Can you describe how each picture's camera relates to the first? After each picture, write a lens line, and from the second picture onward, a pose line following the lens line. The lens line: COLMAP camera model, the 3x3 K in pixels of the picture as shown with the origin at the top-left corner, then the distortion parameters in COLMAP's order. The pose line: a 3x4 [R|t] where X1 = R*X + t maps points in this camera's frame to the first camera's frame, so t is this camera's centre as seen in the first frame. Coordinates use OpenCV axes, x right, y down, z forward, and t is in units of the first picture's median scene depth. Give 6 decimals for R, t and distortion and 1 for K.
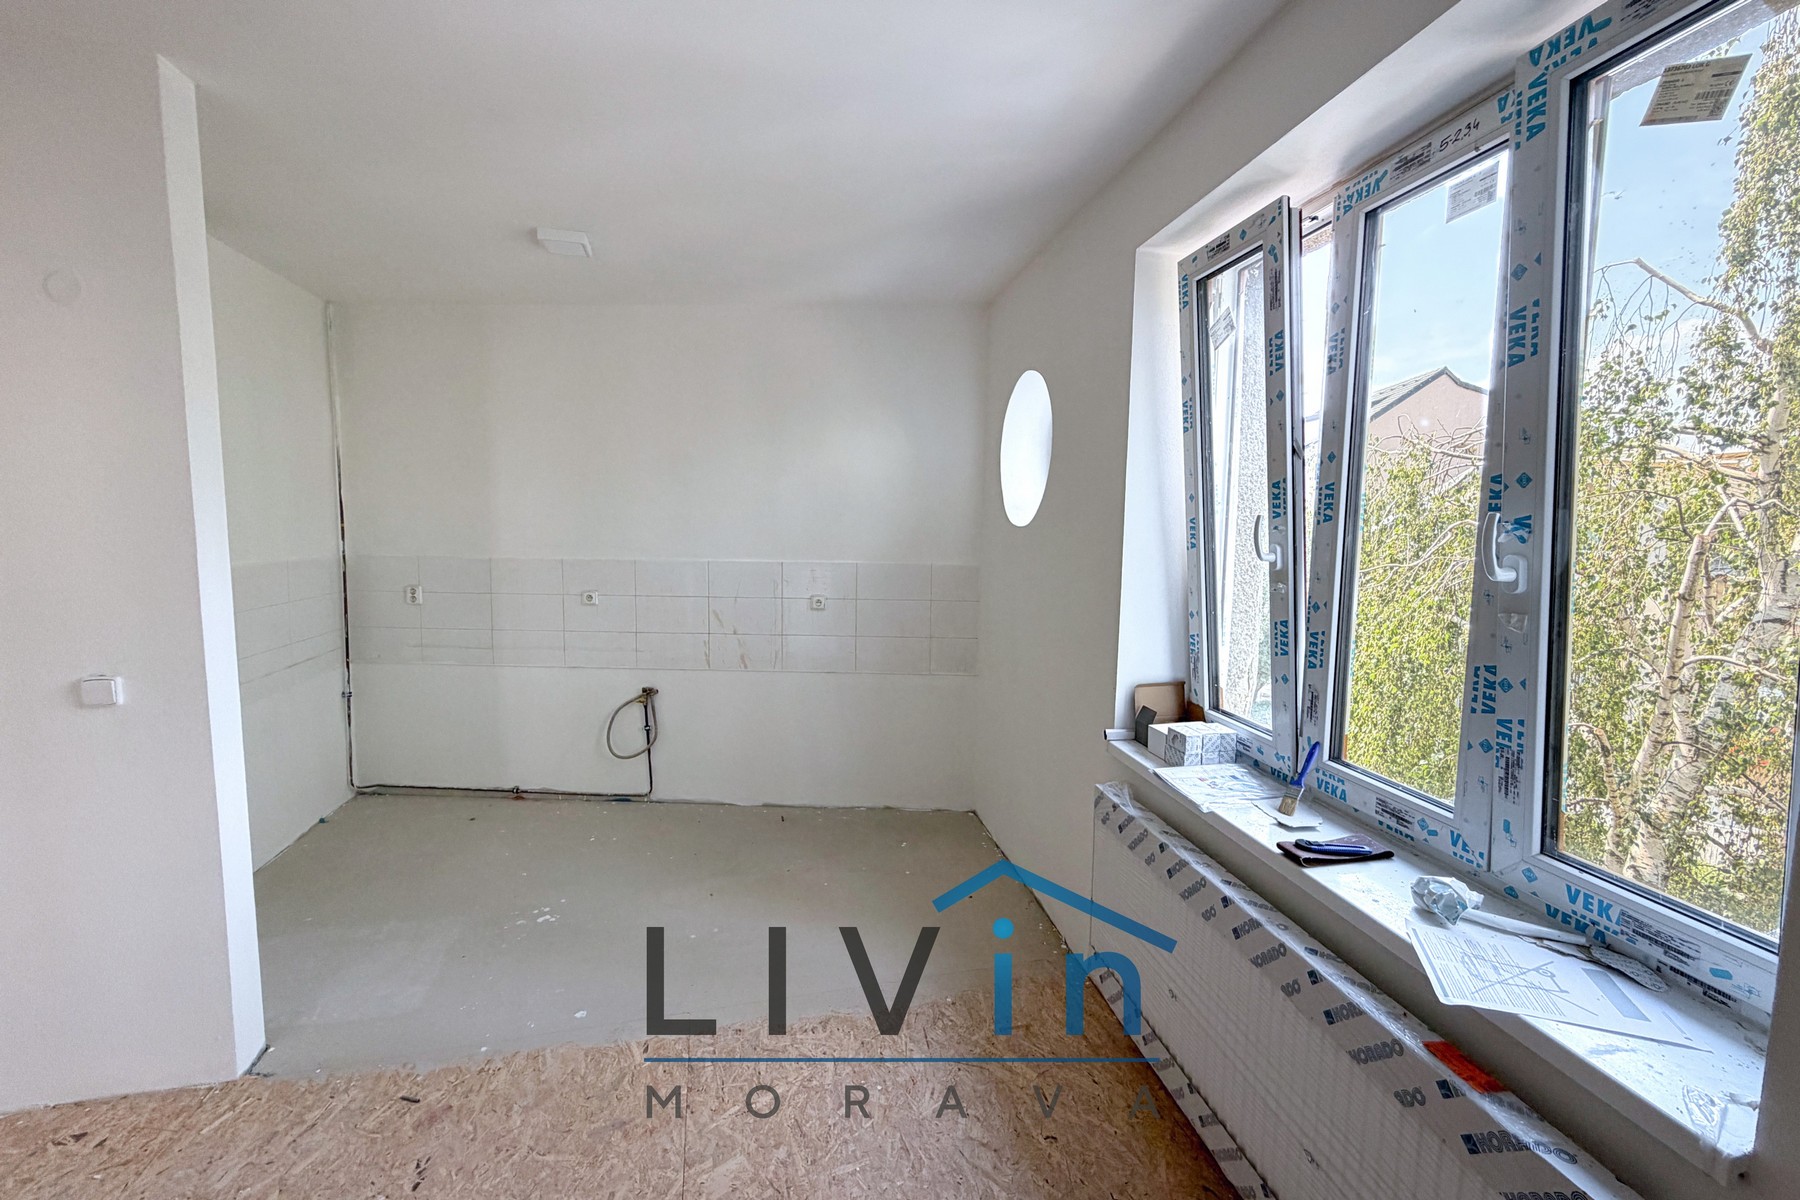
lens RADIAL K [[721.8, 0, 892.1], [0, 721.8, 585.0], [0, 0, 1]] dist [-0.001047, 0.000572]
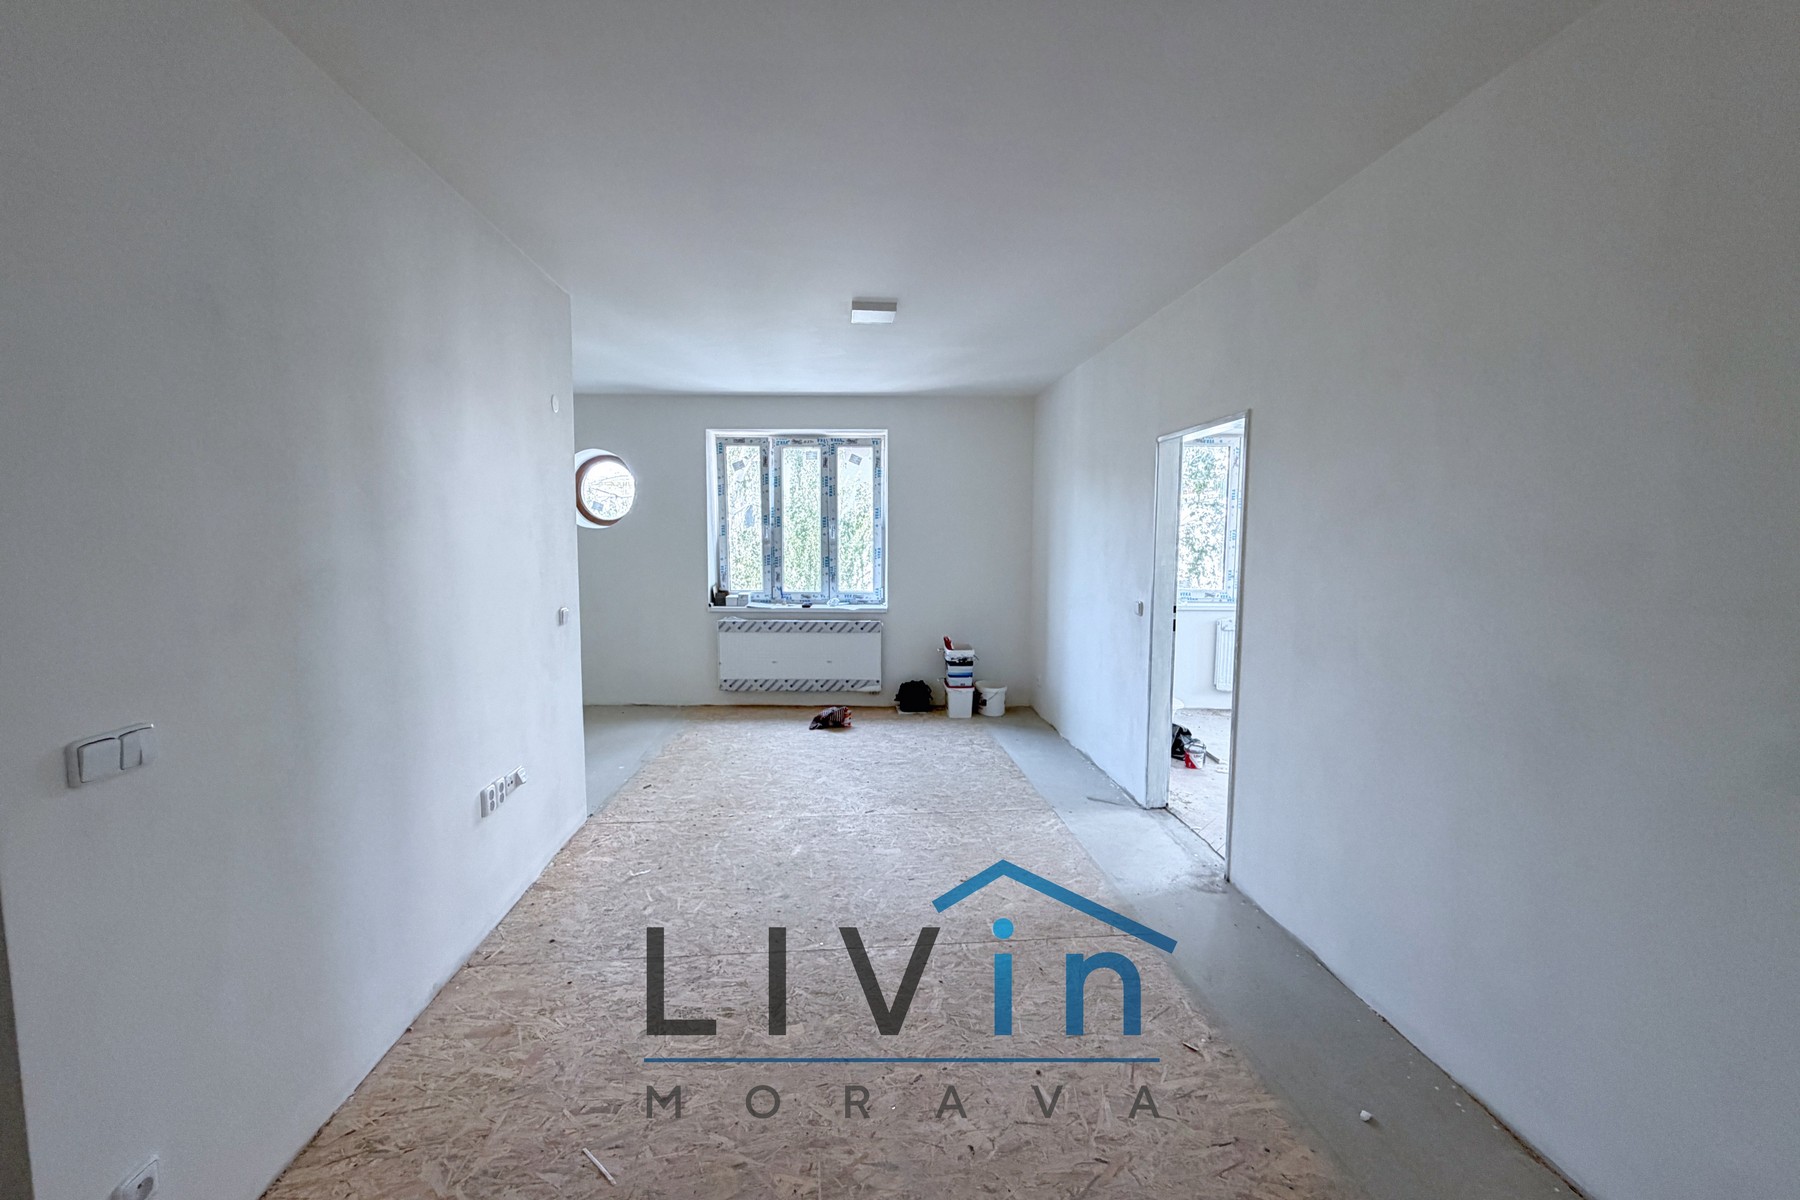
lens RADIAL K [[719.4, 0, 895.4], [0, 719.4, 597.6], [0, 0, 1]] dist [0.000043, -0.000002]
pose [[0.154988, -0.096505, 0.983191, -1.356834], [0.080237, 0.993159, 0.084835, 0.003134], [-0.984653, 0.065740, 0.161671, -0.074970]]
